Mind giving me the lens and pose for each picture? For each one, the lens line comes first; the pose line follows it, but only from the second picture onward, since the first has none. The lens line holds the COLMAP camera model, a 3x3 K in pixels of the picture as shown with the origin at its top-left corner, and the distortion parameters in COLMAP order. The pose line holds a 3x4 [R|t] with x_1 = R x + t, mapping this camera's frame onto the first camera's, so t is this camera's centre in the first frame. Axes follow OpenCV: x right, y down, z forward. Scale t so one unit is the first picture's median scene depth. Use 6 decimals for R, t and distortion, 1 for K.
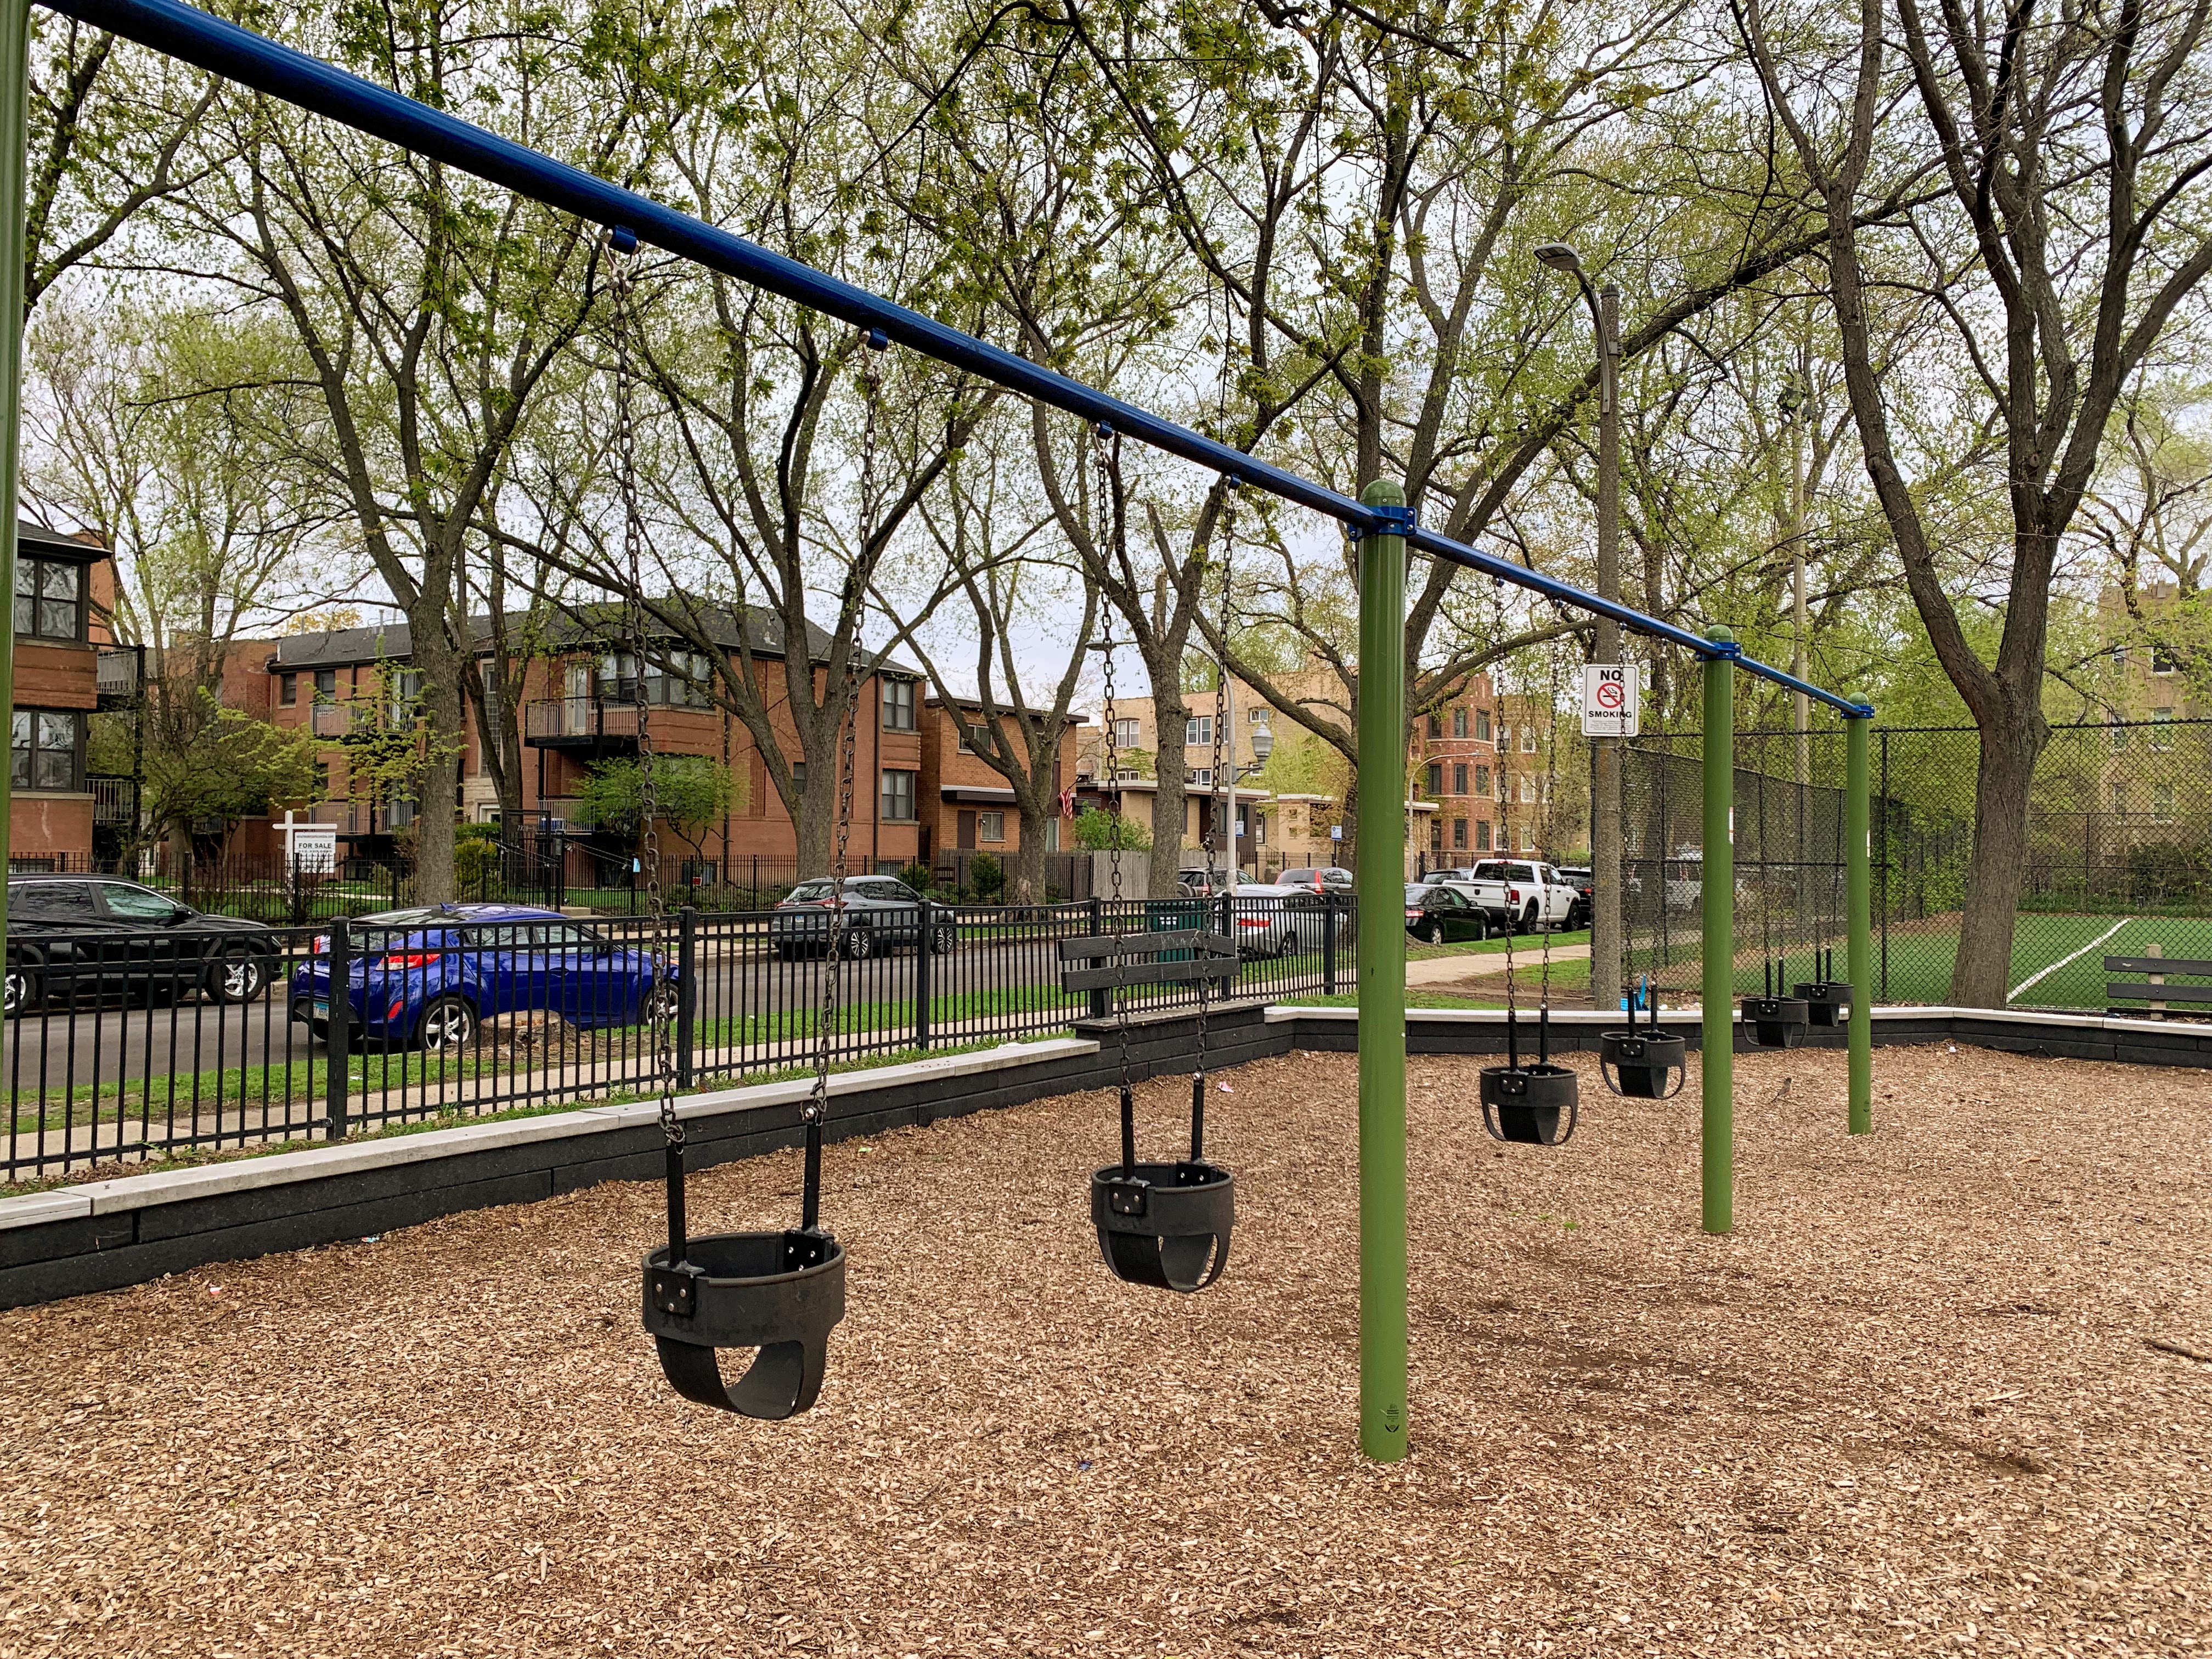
lens RADIAL K [[1653.6, 0, 1106.0], [0, 1653.6, 829.5], [0, 0, 1]] dist [0.017580, -0.010187]
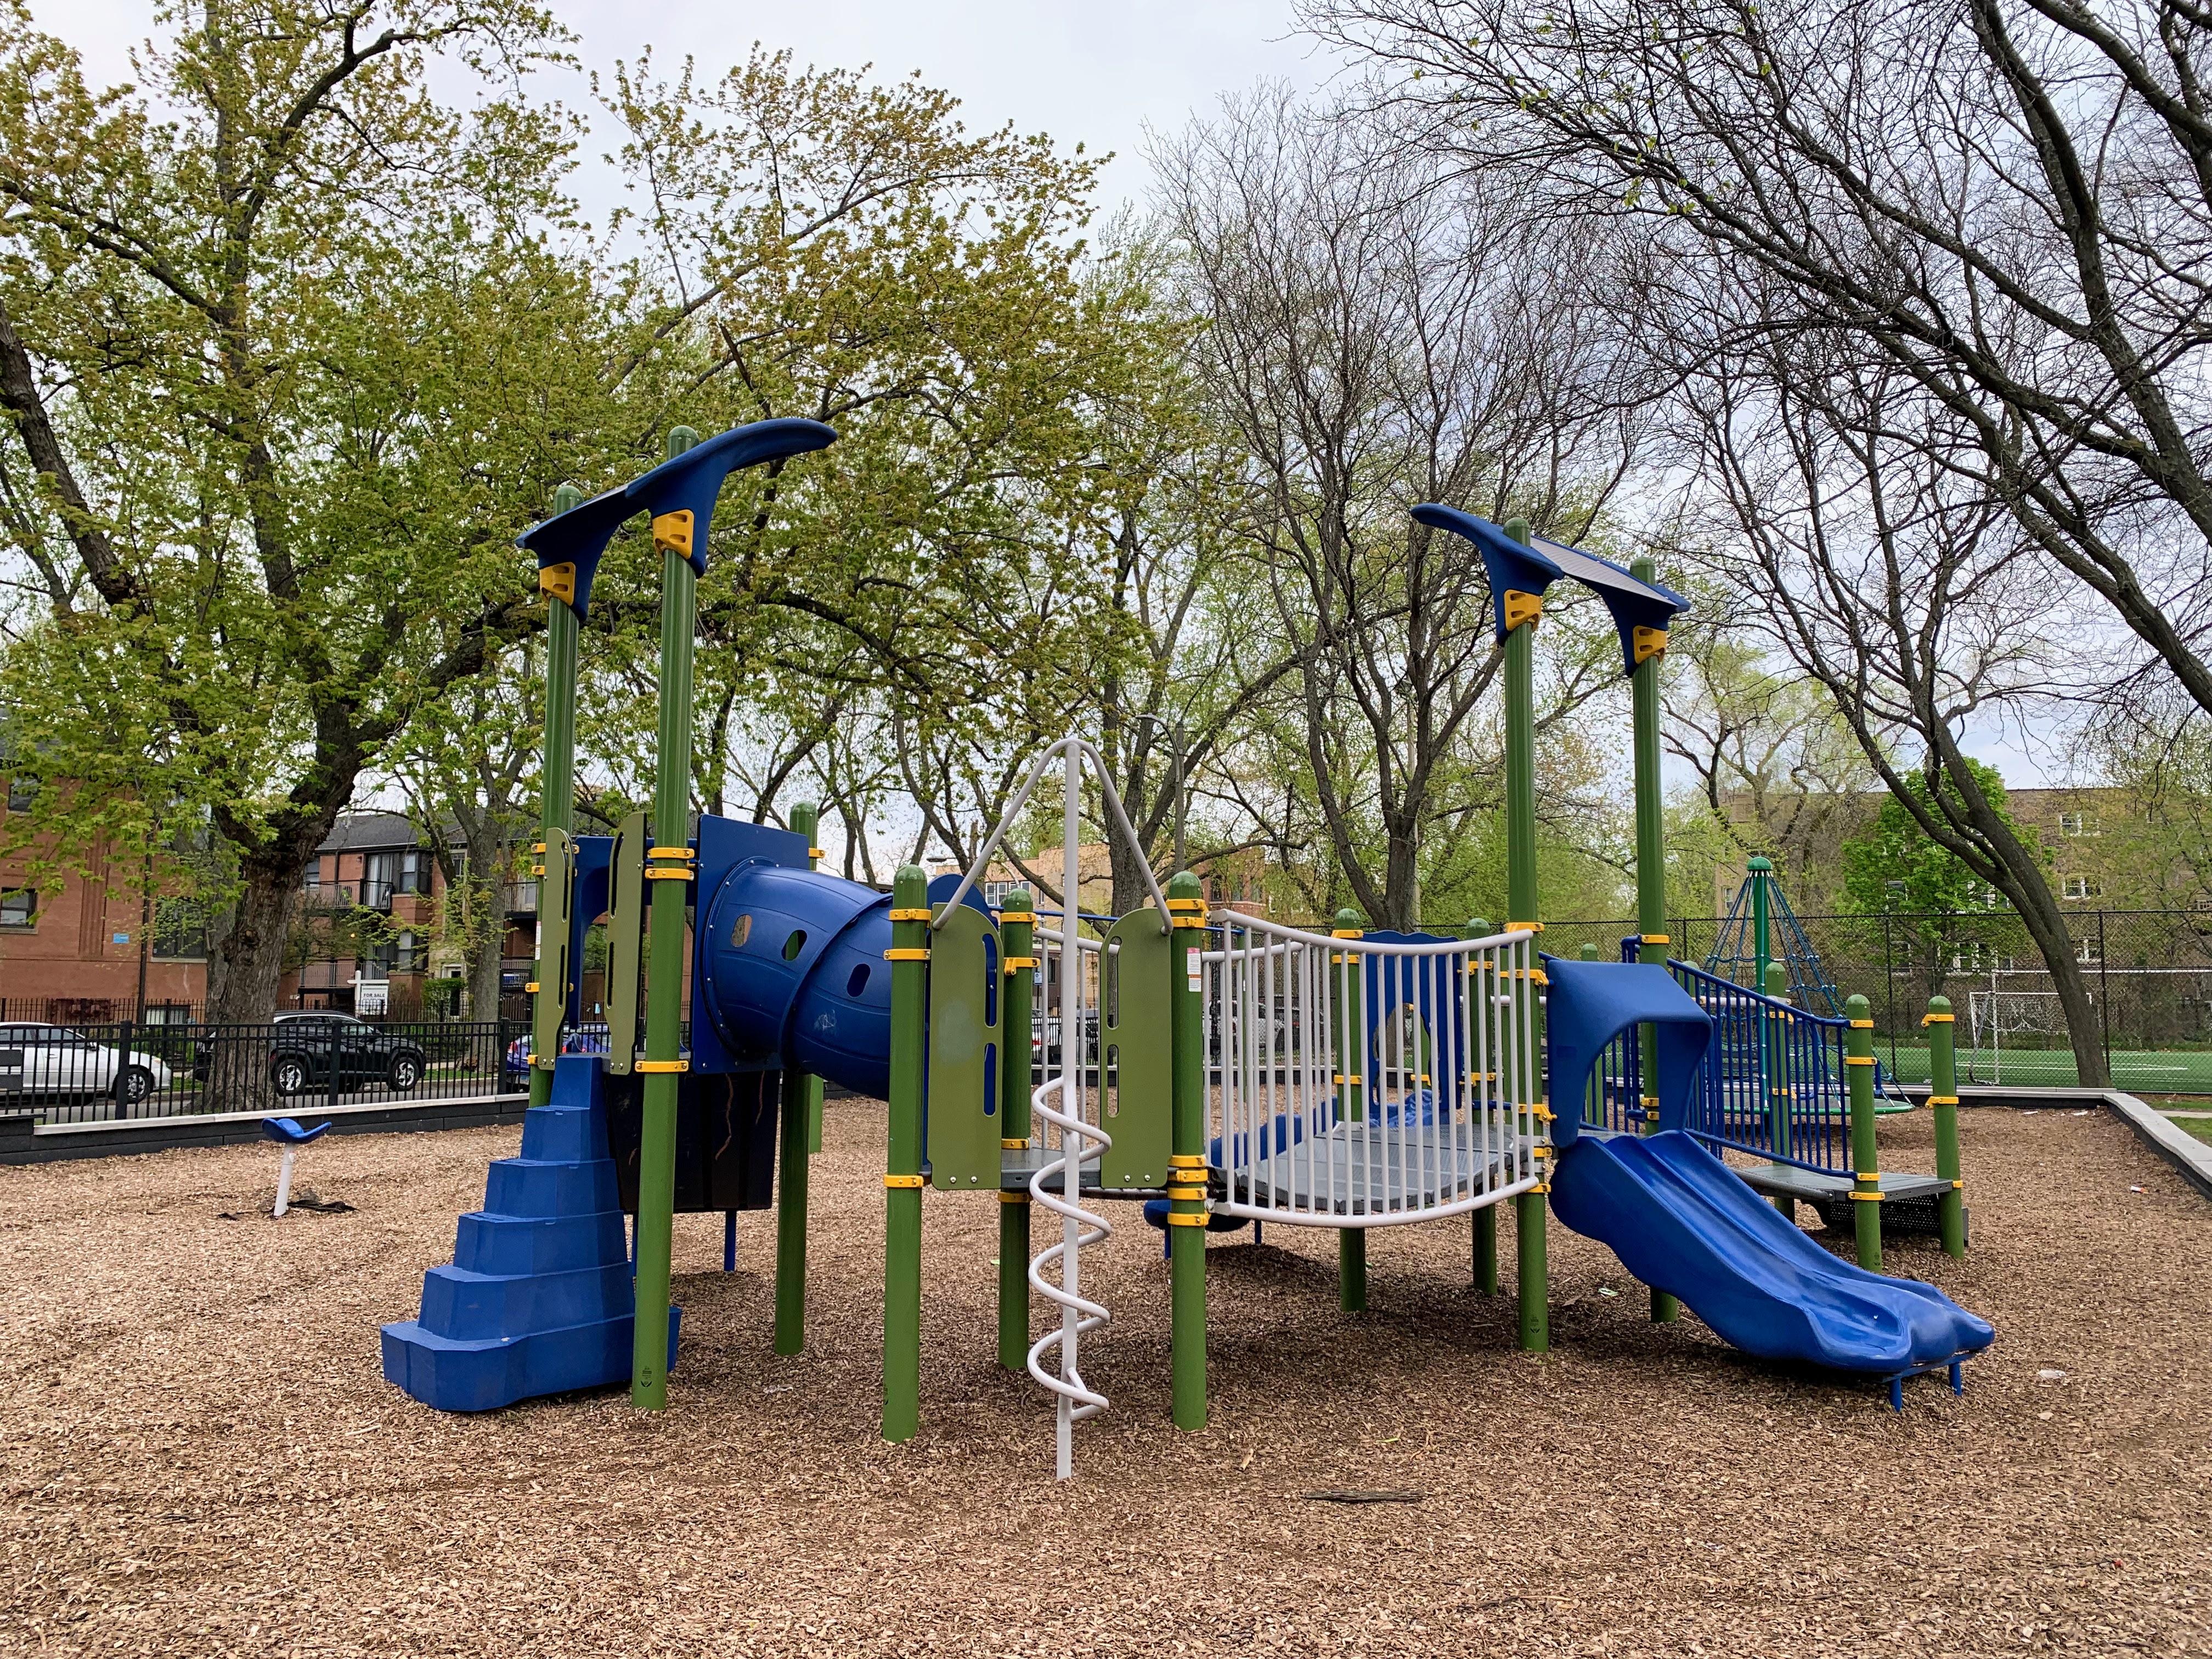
lens RADIAL K [[1653.6, 0, 1106.0], [0, 1653.6, 829.5], [0, 0, 1]] dist [0.017580, -0.010187]
pose [[0.994992, -0.001156, 0.099952, -0.000109], [0.010378, 0.995725, -0.091787, 0.001325], [-0.099418, 0.092365, 0.990750, -0.400370]]
